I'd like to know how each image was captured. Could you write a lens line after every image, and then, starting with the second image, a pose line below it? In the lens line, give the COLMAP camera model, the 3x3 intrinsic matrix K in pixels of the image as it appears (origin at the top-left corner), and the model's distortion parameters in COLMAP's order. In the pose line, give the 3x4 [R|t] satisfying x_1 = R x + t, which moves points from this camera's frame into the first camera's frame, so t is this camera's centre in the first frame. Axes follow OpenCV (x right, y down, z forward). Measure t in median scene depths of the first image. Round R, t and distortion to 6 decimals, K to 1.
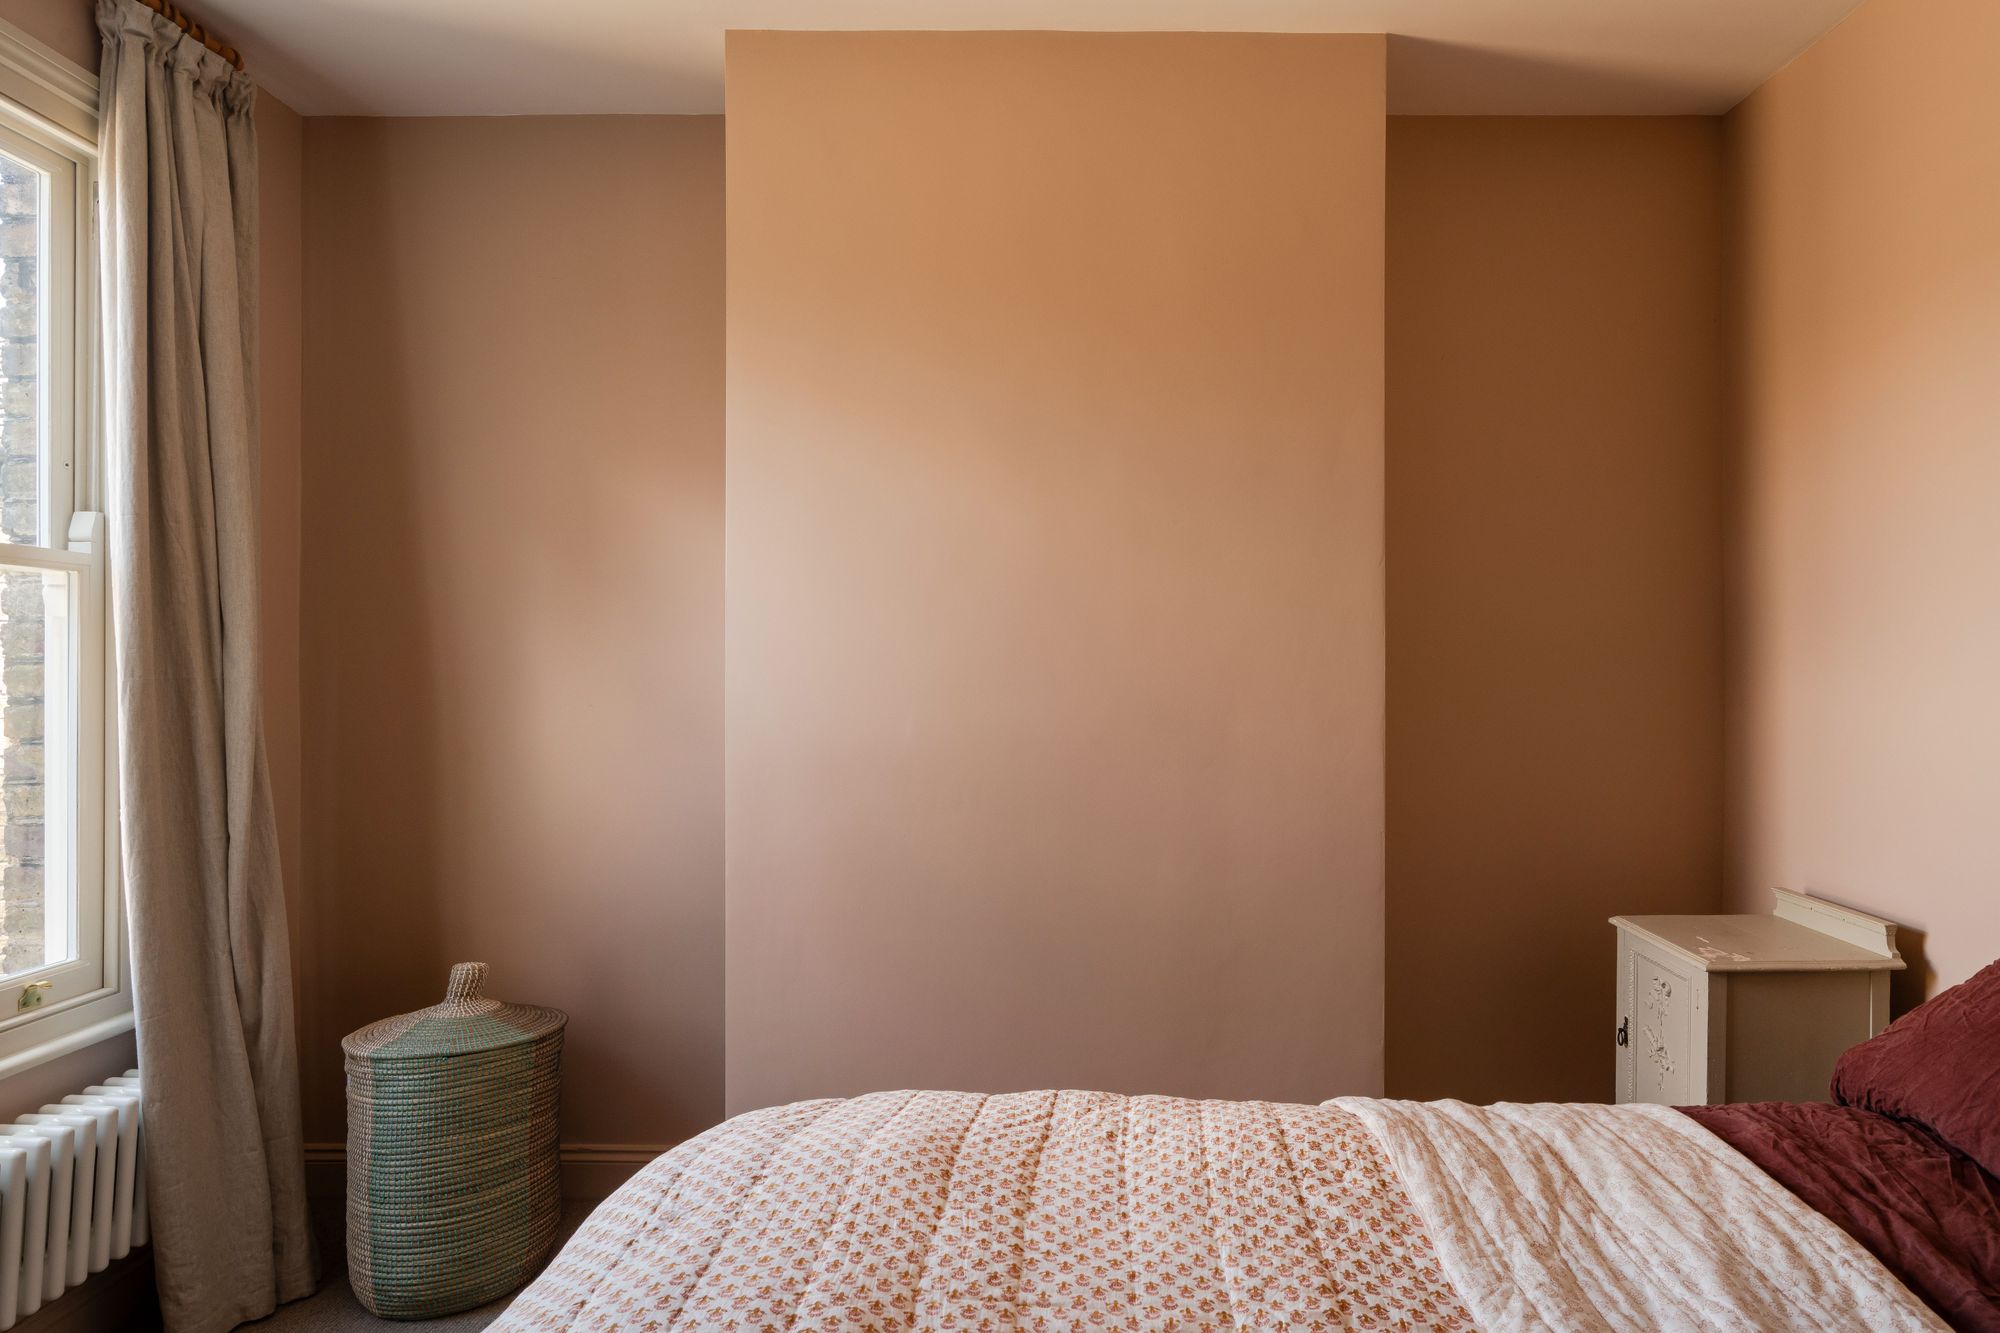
lens RADIAL K [[1113.4, 0, 1109.4], [0, 1113.4, 659.7], [0, 0, 1]] dist [-0.002271, -0.002676]
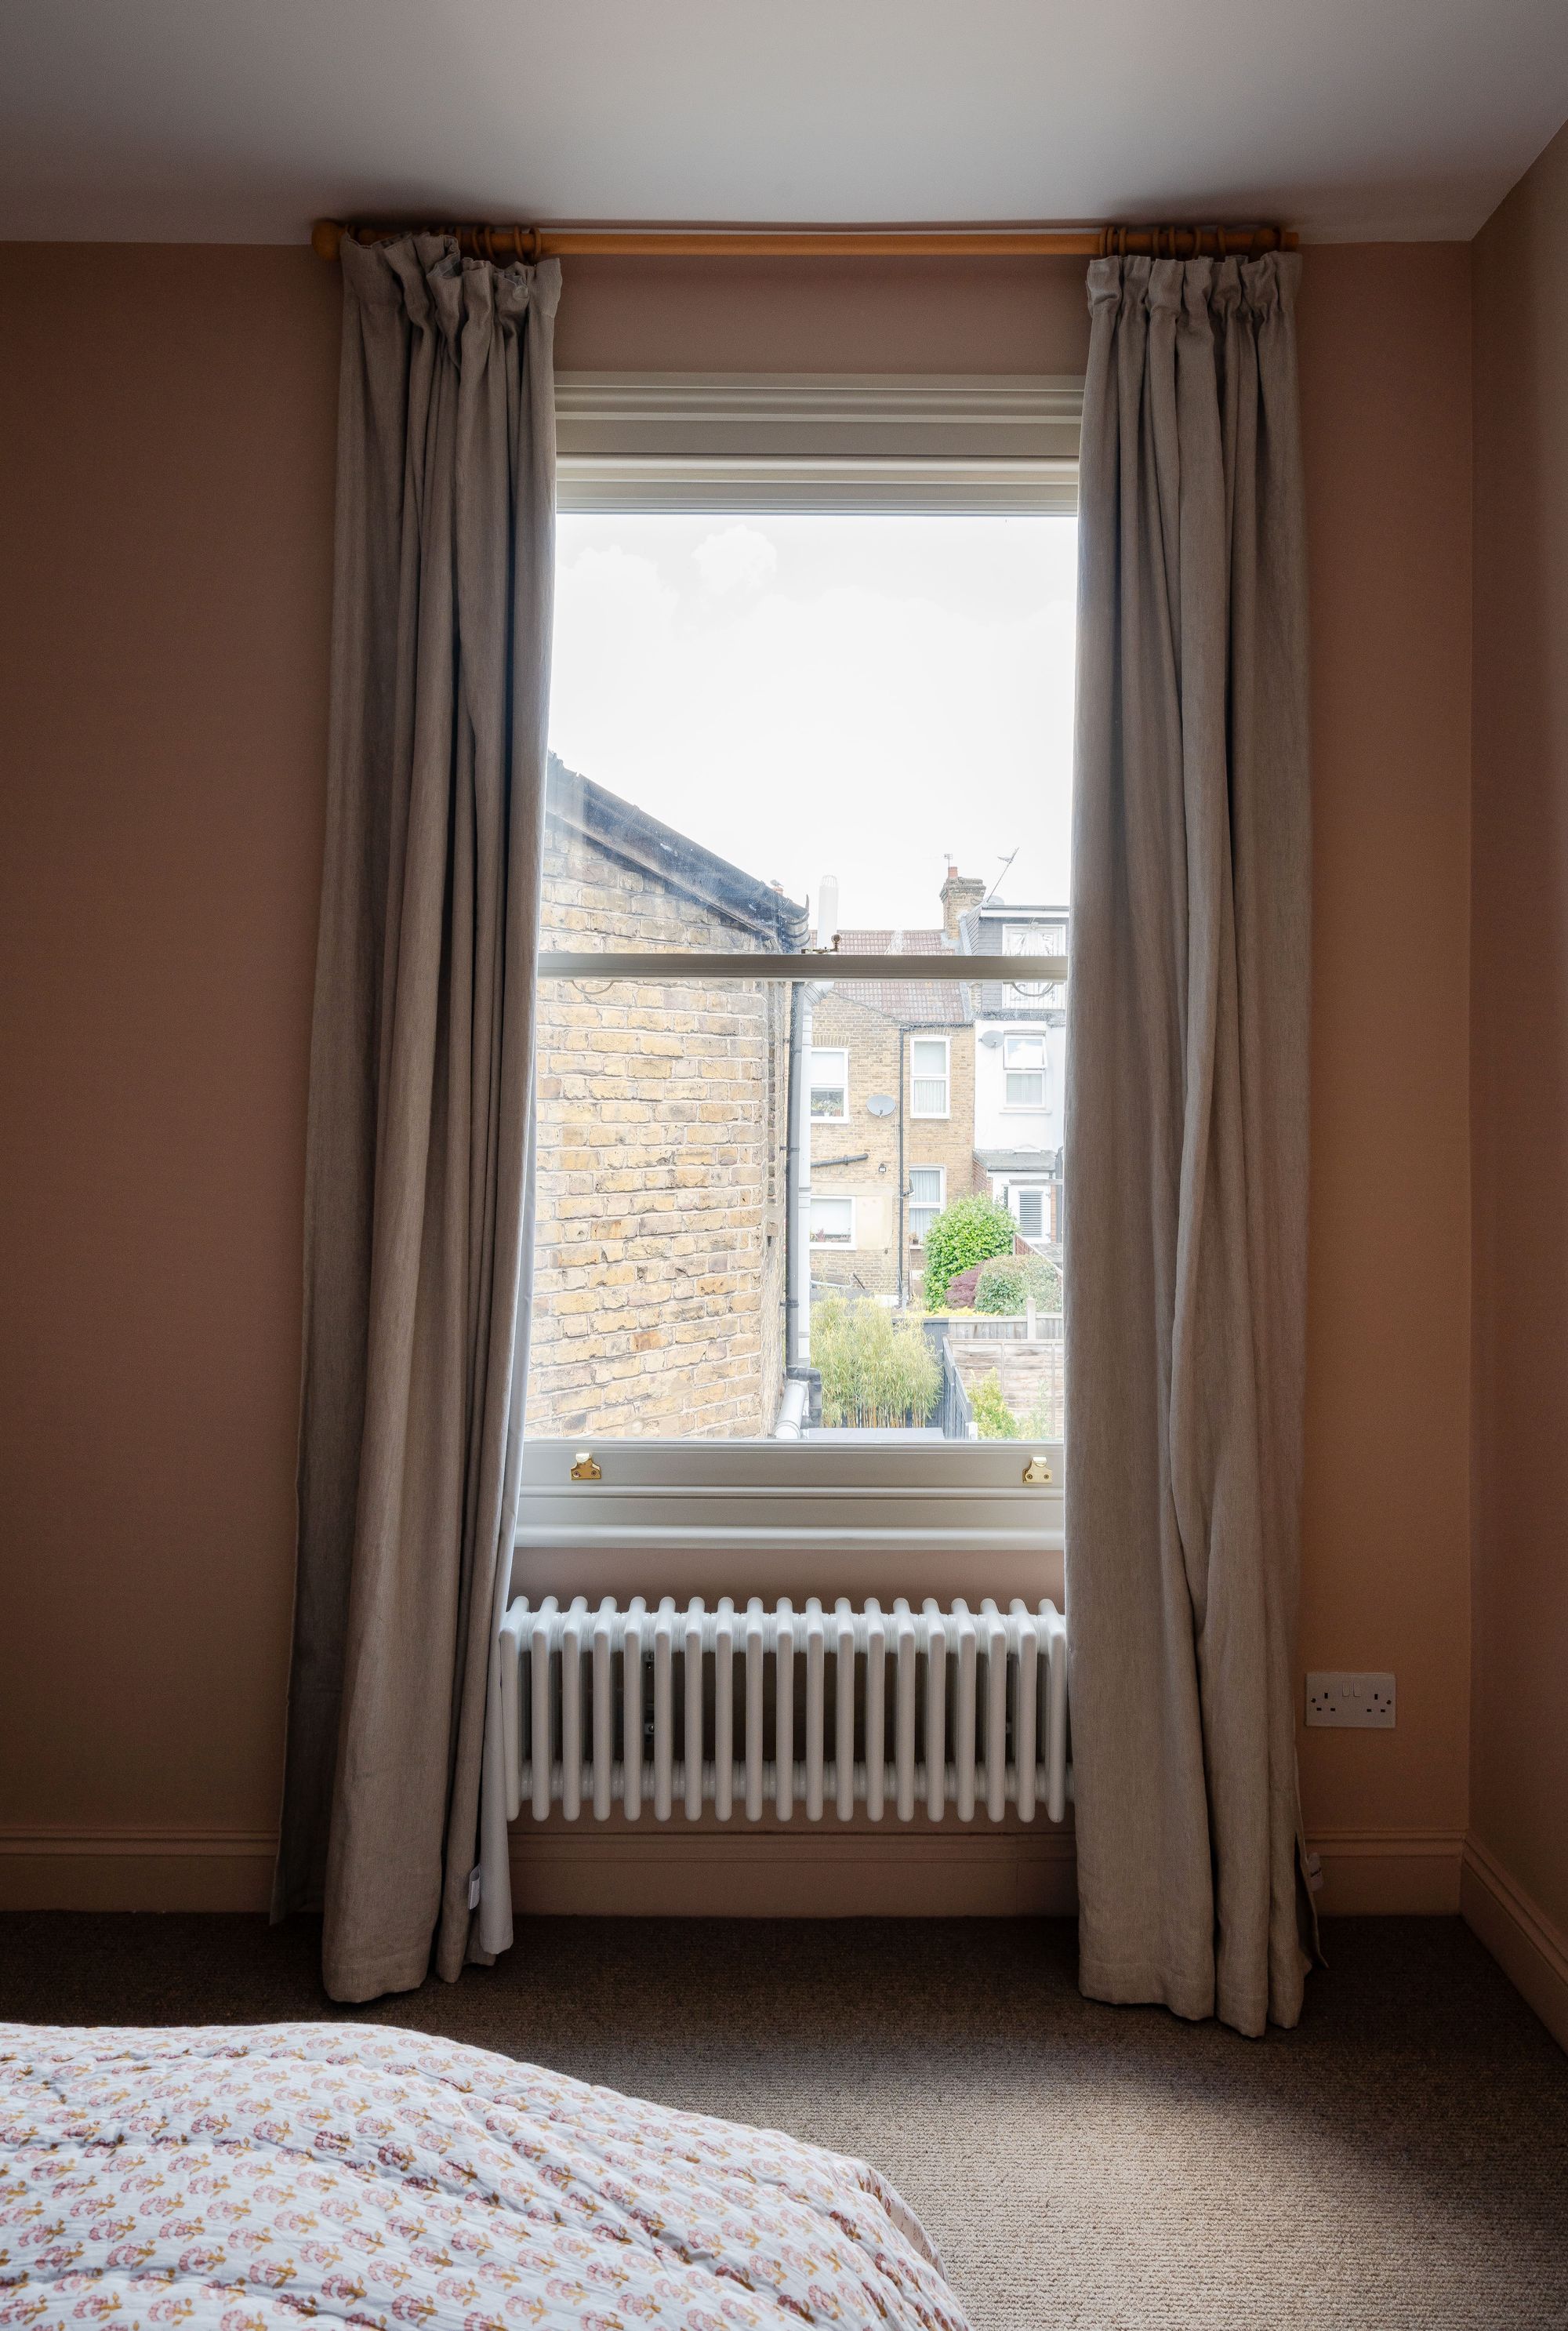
lens RADIAL K [[1500.8, 0, 782.7], [0, 1500.8, 1110.9], [0, 0, 1]] dist [-0.001602, -0.001053]
pose [[-0.015586, 0.010944, -0.999819, 0.197841], [0.005128, 0.999928, 0.010866, 0.002226], [0.999865, -0.004957, -0.015641, 0.763881]]
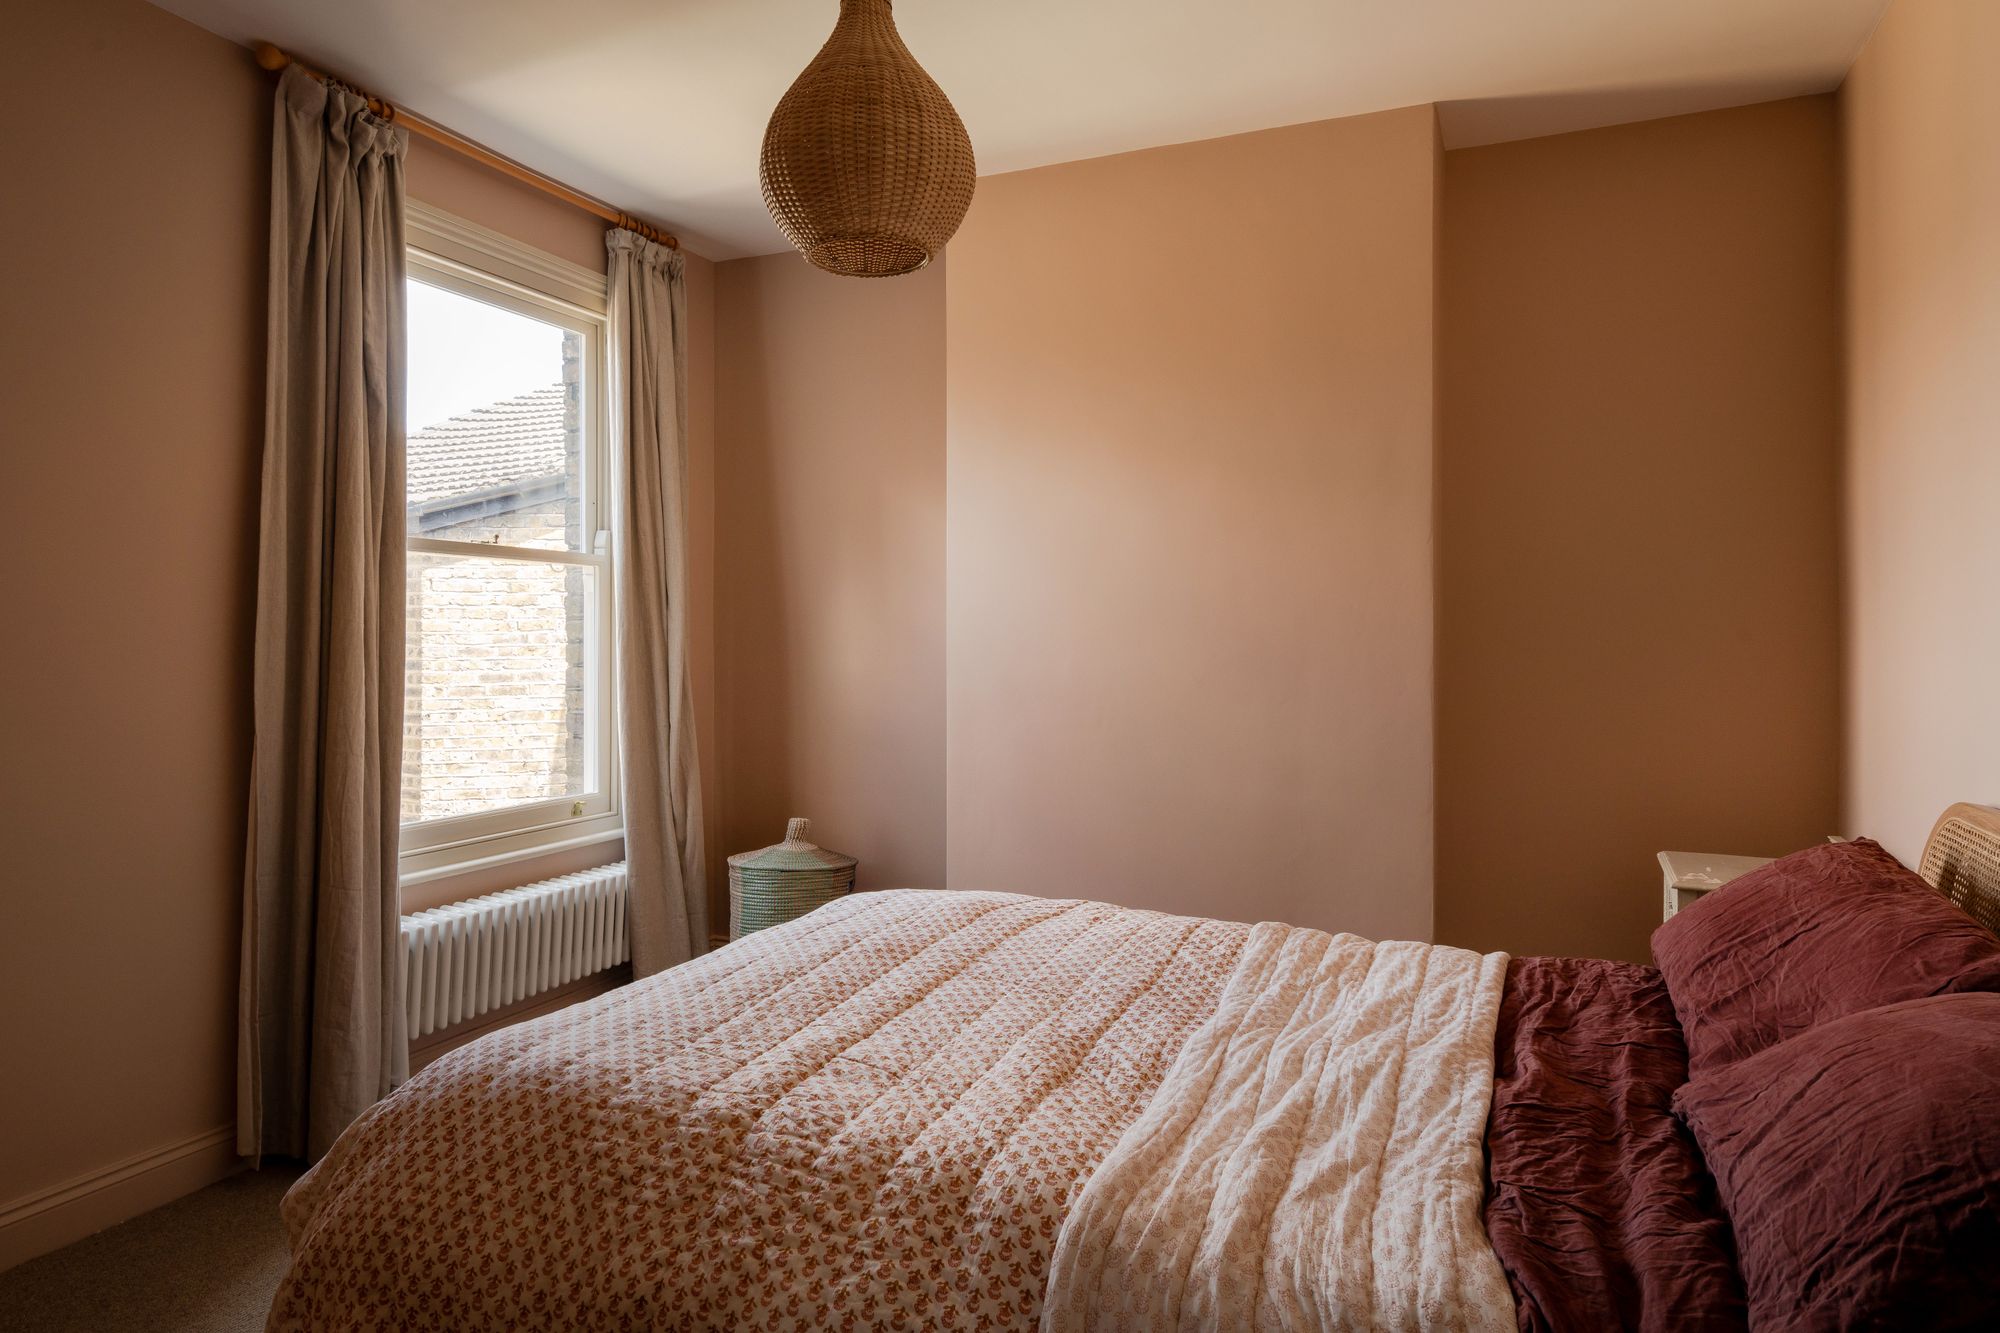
lens RADIAL K [[1175.2, 0, 997.4], [0, 1175.2, 630.2], [0, 0, 1]] dist [0.002532, 0.001257]
pose [[0.909019, 0.007100, -0.416694, 0.374595], [-0.003334, 0.999947, 0.009766, -0.000290], [0.416742, -0.007488, 0.908994, -0.382128]]
